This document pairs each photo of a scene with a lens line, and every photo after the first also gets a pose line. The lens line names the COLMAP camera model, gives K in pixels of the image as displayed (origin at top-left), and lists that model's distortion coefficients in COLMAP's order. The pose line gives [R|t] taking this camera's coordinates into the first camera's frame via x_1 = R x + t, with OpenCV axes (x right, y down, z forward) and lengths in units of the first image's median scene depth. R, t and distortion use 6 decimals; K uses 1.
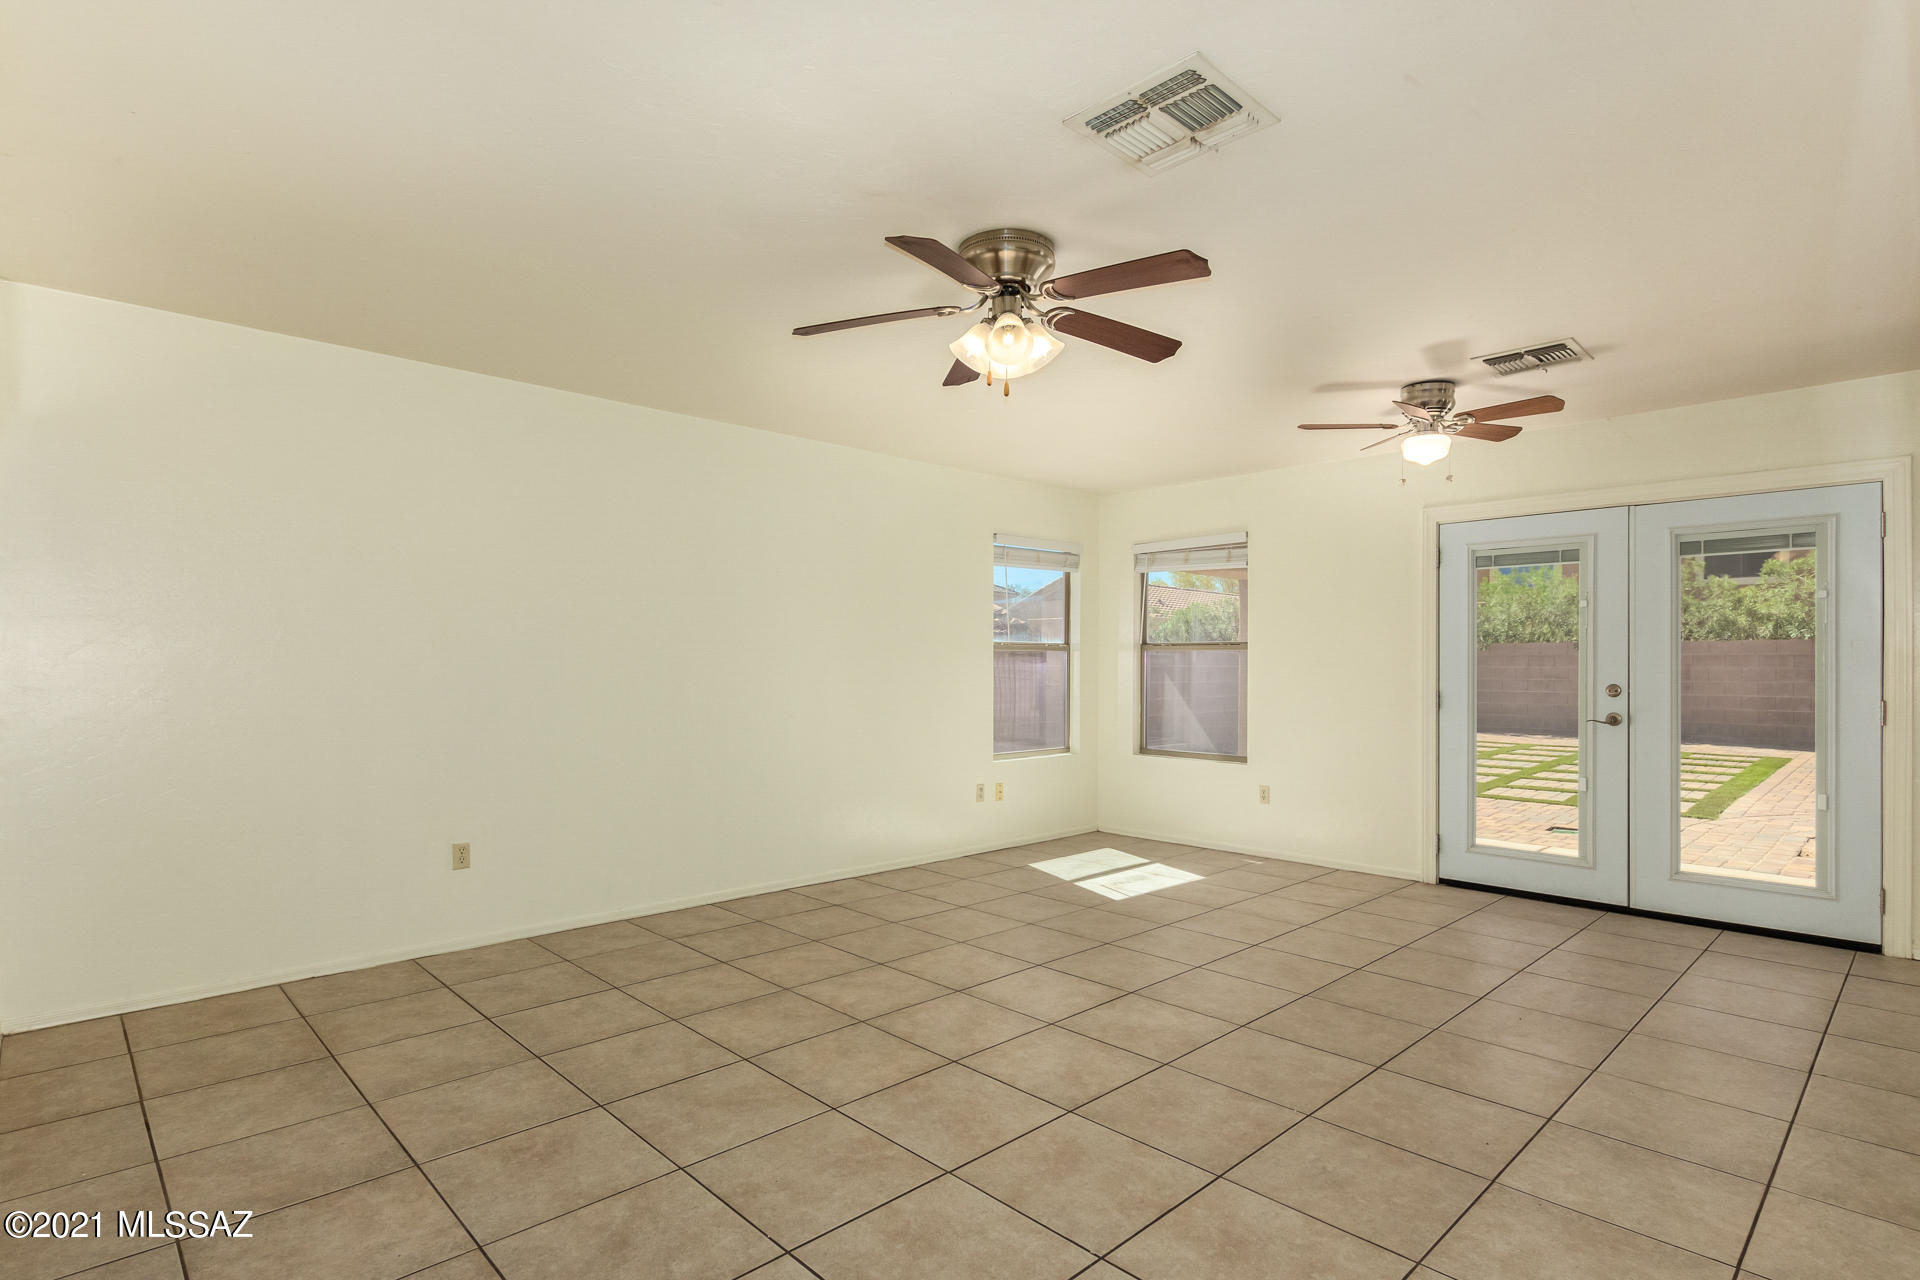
lens RADIAL K [[964.9, 0, 961.4], [0, 964.9, 665.1], [0, 0, 1]] dist [-0.003799, -0.000961]
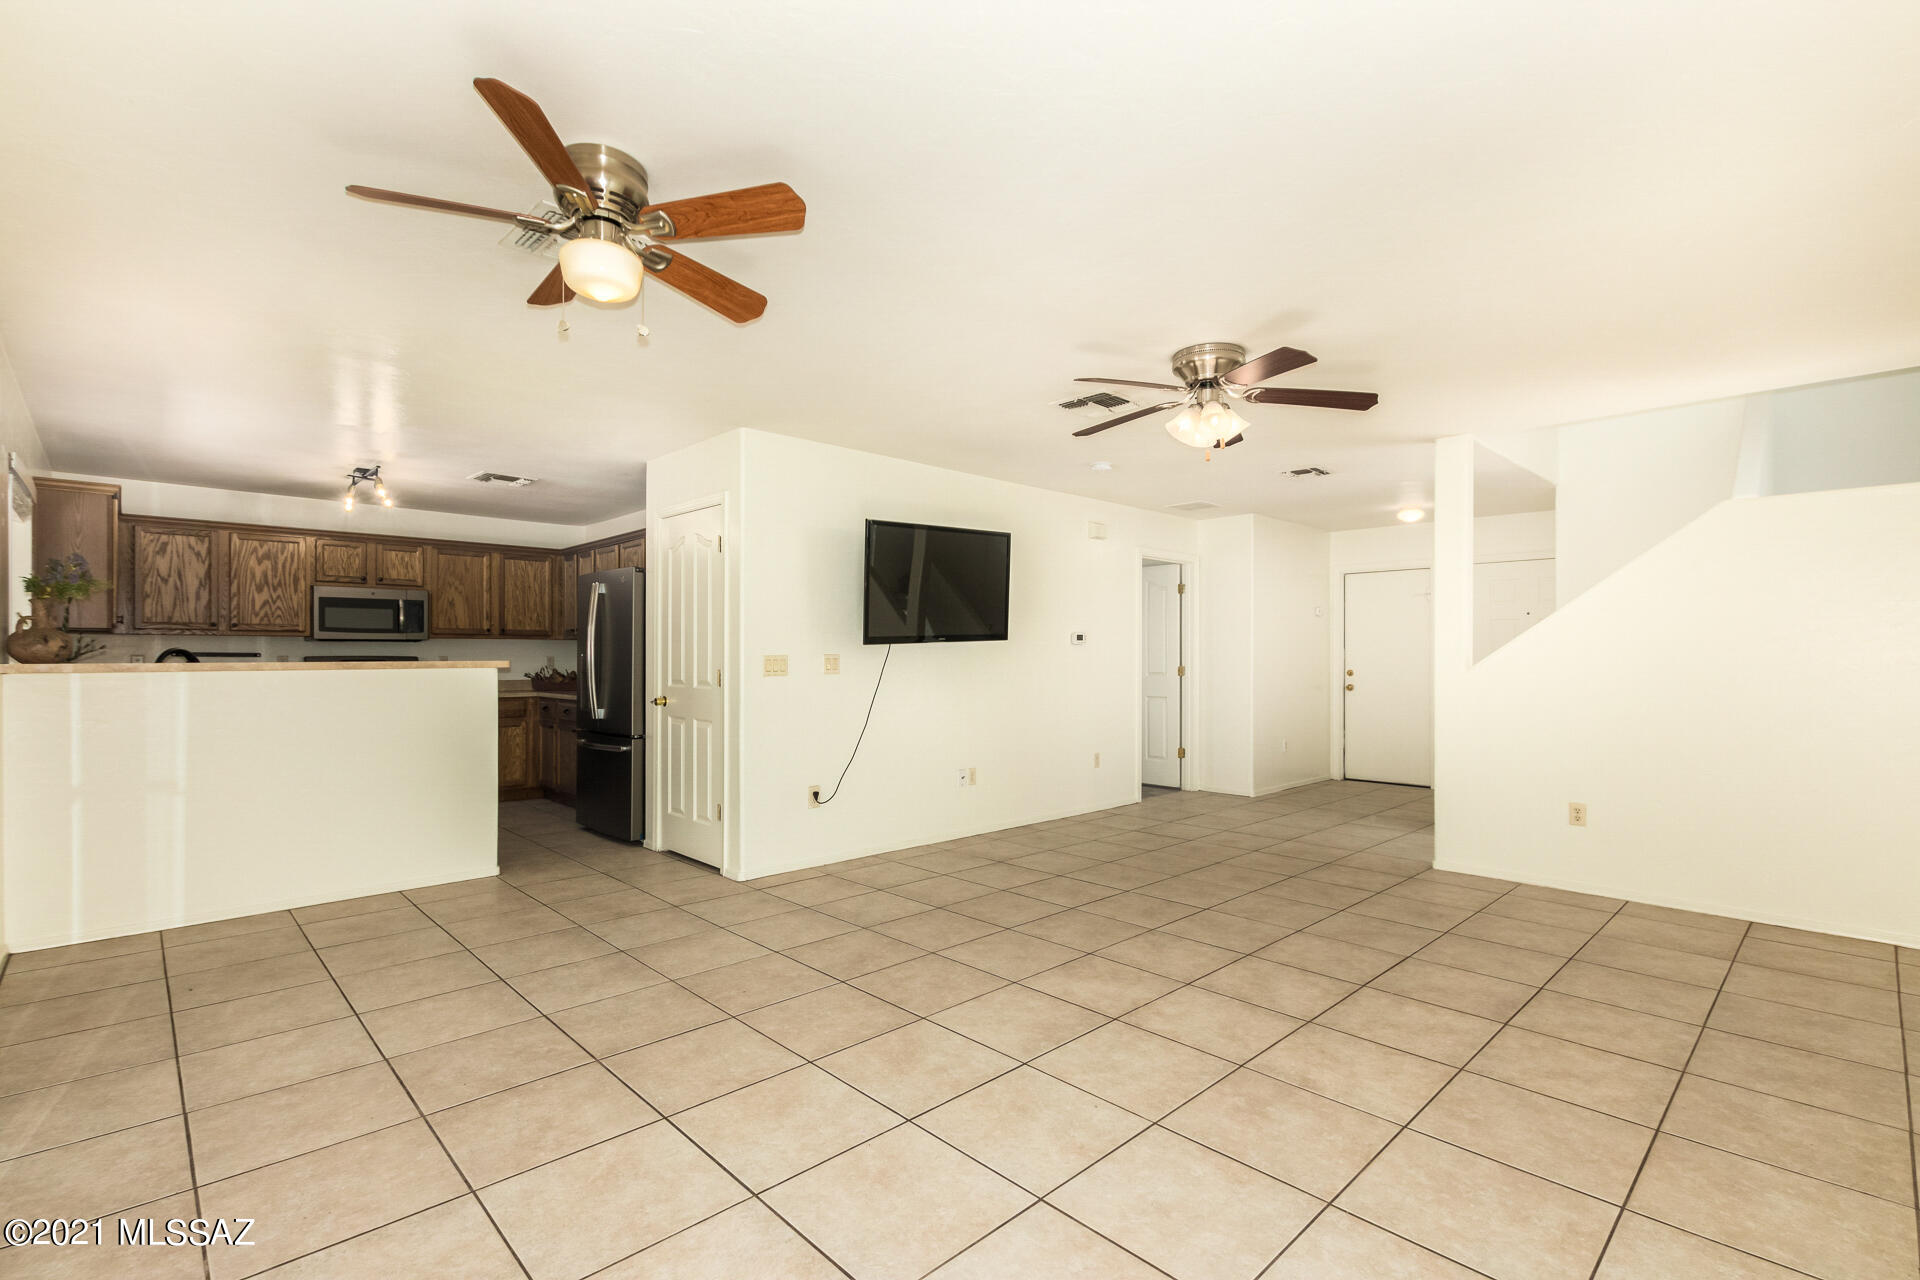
lens RADIAL K [[869.5, 0, 954.9], [0, 869.5, 657.0], [0, 0, 1]] dist [0.010499, -0.006139]
pose [[-0.999949, -0.004552, 0.009017, 0.332321], [-0.004560, 0.999989, -0.000855, 0.002250], [-0.009013, -0.000896, -0.999959, 1.885912]]
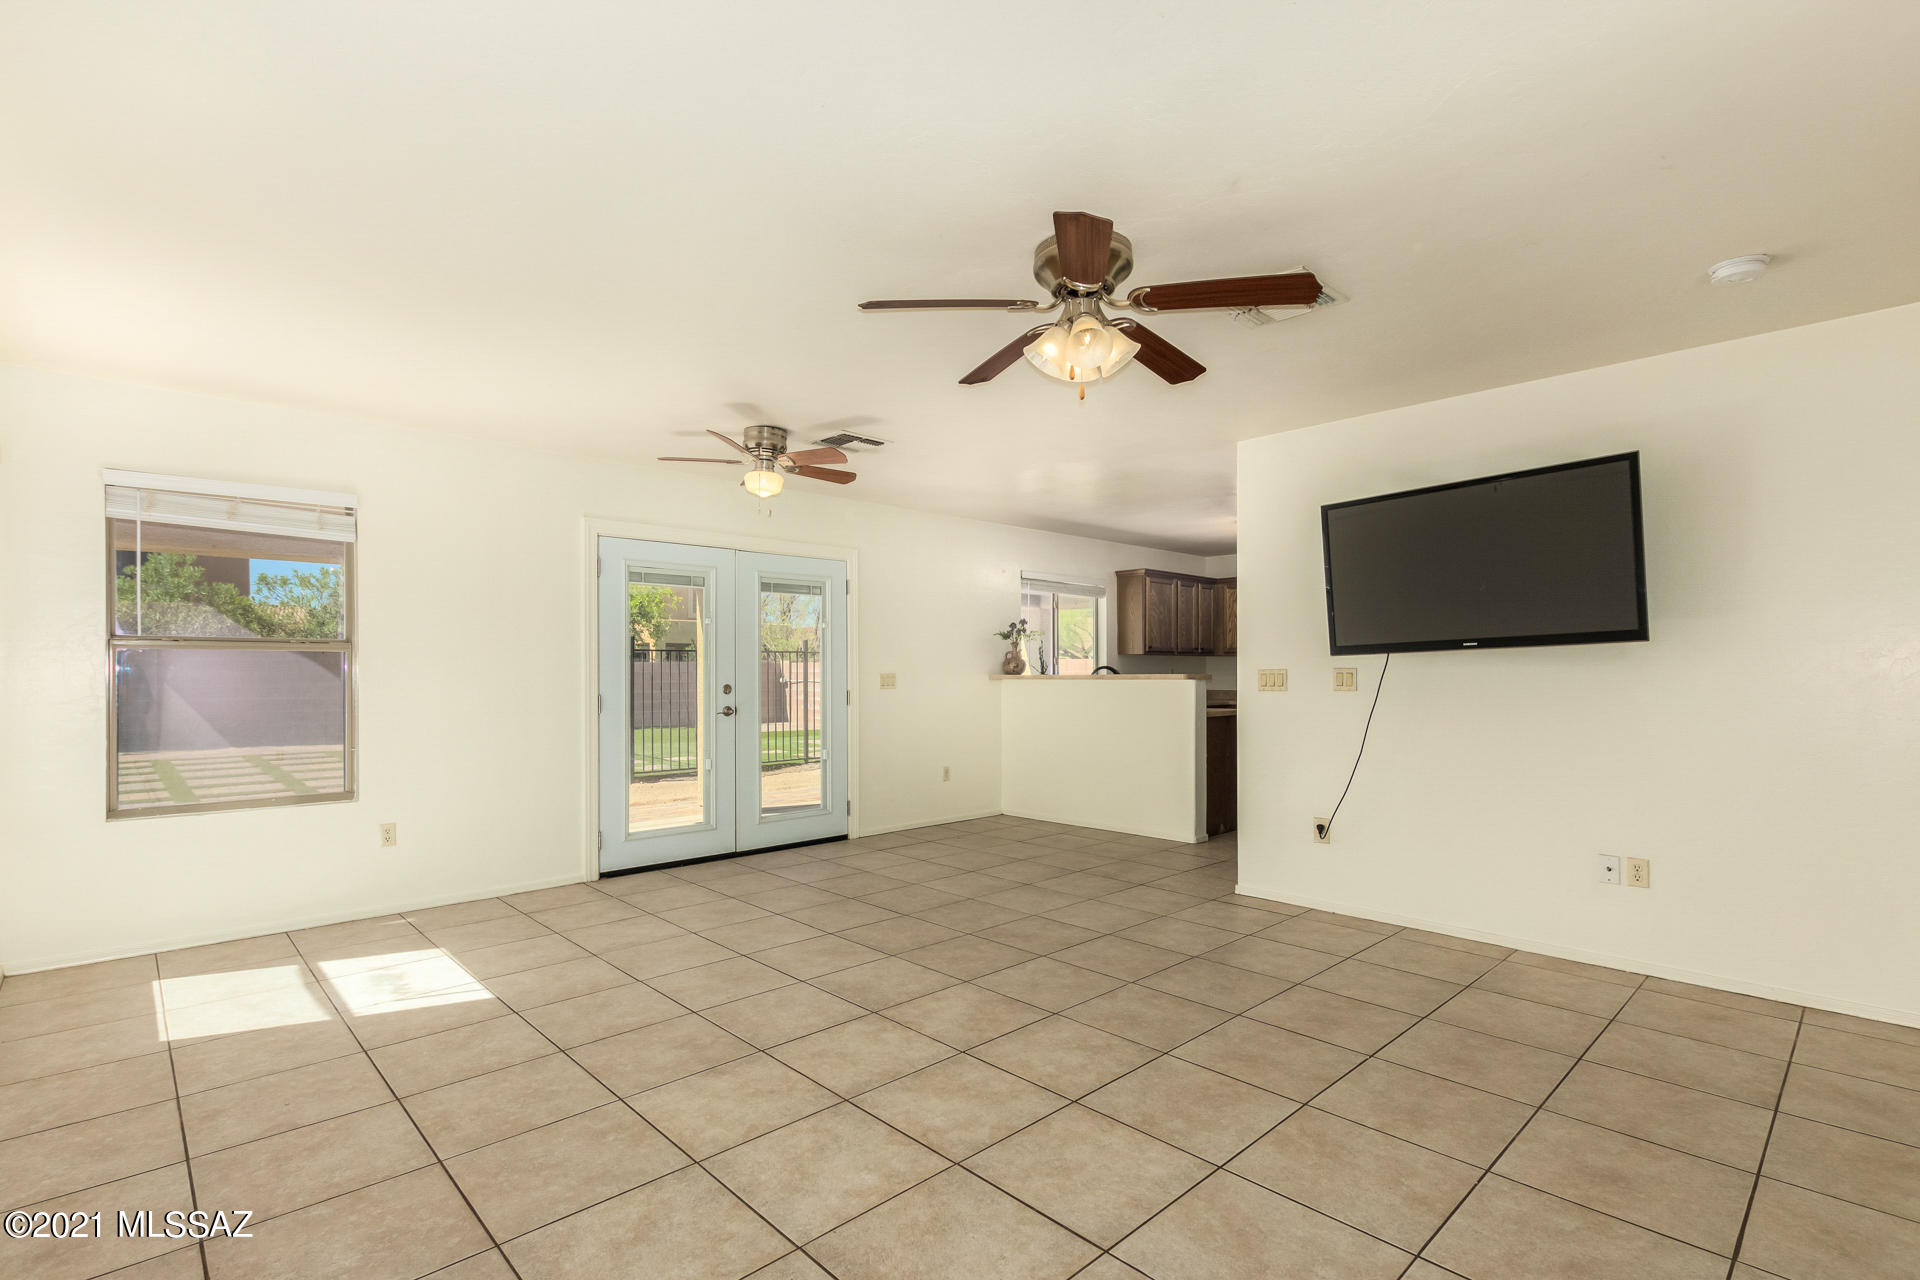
lens RADIAL K [[885.5, 0, 961.9], [0, 885.5, 670.8], [0, 0, 1]] dist [0.003413, -0.000198]
pose [[0.007398, -0.003343, 0.999967, -0.728955], [0.001317, 0.999994, 0.003333, -0.002792], [-0.999972, 0.001292, 0.007403, 0.940572]]
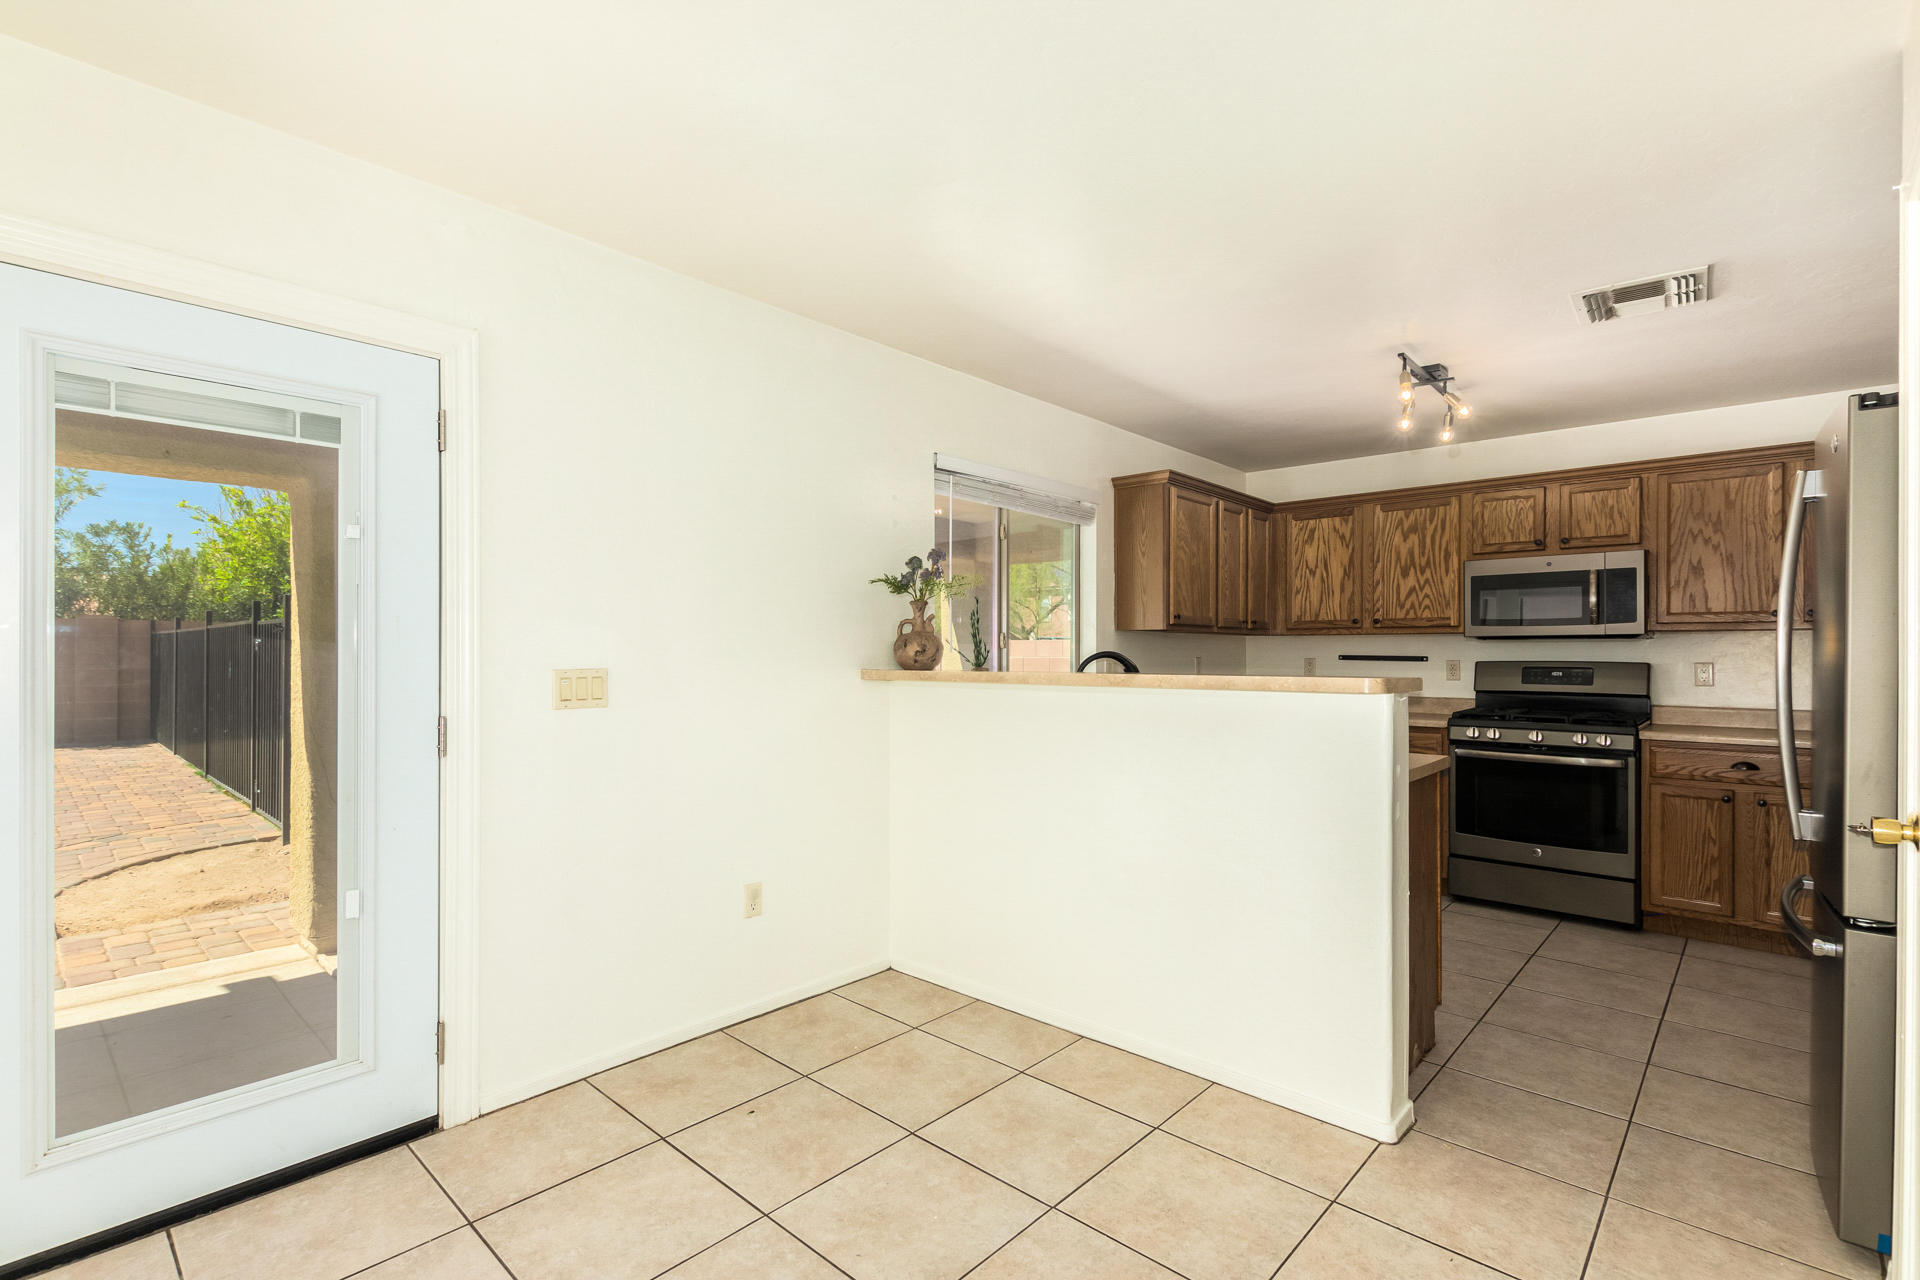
lens RADIAL K [[869.5, 0, 954.9], [0, 869.5, 657.0], [0, 0, 1]] dist [0.010499, -0.006139]
pose [[-0.056728, -0.010420, 0.998335, 0.455510], [-0.005840, 0.999932, 0.010105, -0.010464], [-0.998373, -0.005258, -0.056785, 0.841637]]
